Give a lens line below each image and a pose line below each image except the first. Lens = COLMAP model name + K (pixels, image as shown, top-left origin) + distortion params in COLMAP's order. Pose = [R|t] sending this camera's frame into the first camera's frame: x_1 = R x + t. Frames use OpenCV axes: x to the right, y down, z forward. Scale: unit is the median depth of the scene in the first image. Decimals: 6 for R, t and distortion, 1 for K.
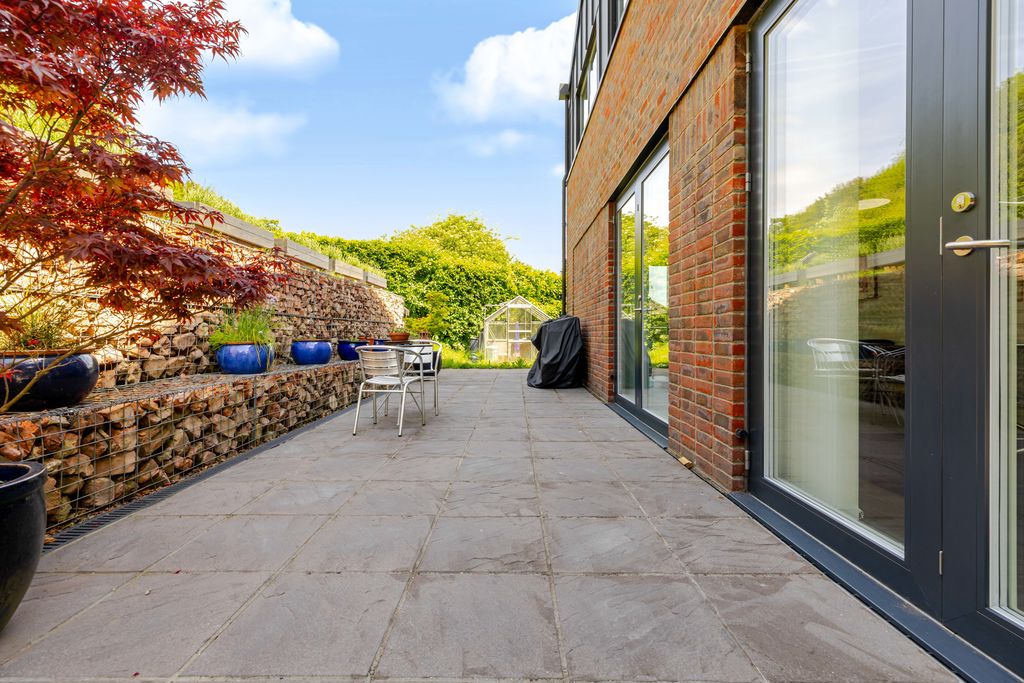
lens RADIAL K [[429.6, 0, 512.0], [0, 429.6, 341.5], [0, 0, 1]] dist [-0.000098, -0.000023]
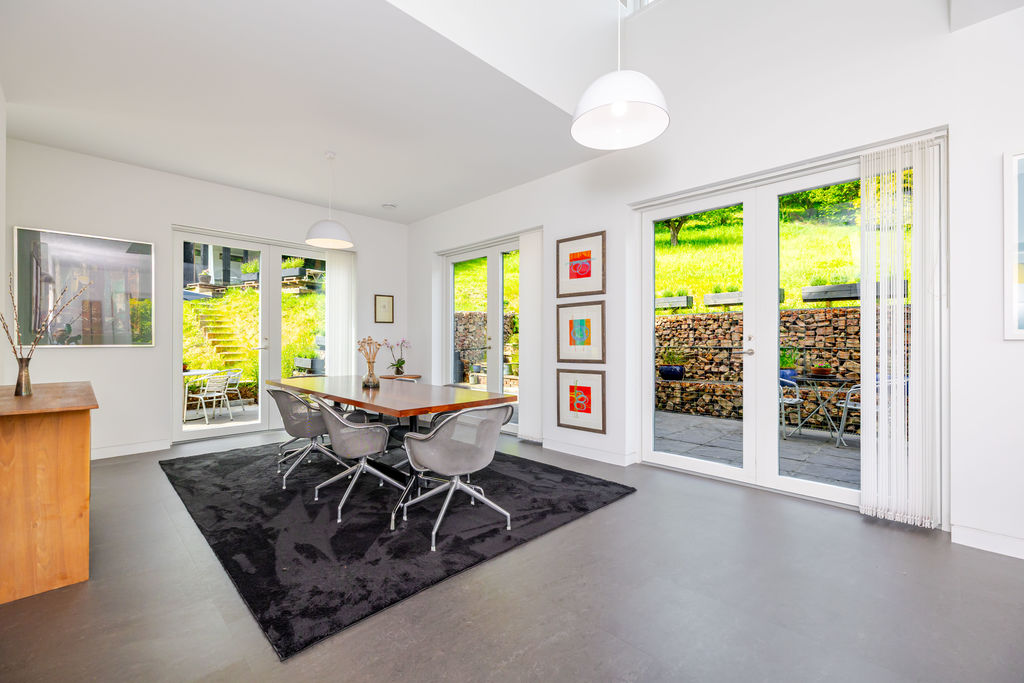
lens RADIAL K [[429.6, 0, 512.0], [0, 429.6, 341.5], [0, 0, 1]] dist [-0.000098, -0.000023]
pose [[-0.701362, -0.000101, -0.712805, 2.207071], [-0.002657, 0.999993, 0.002473, -0.169041], [0.712800, 0.003628, -0.701358, 2.245501]]
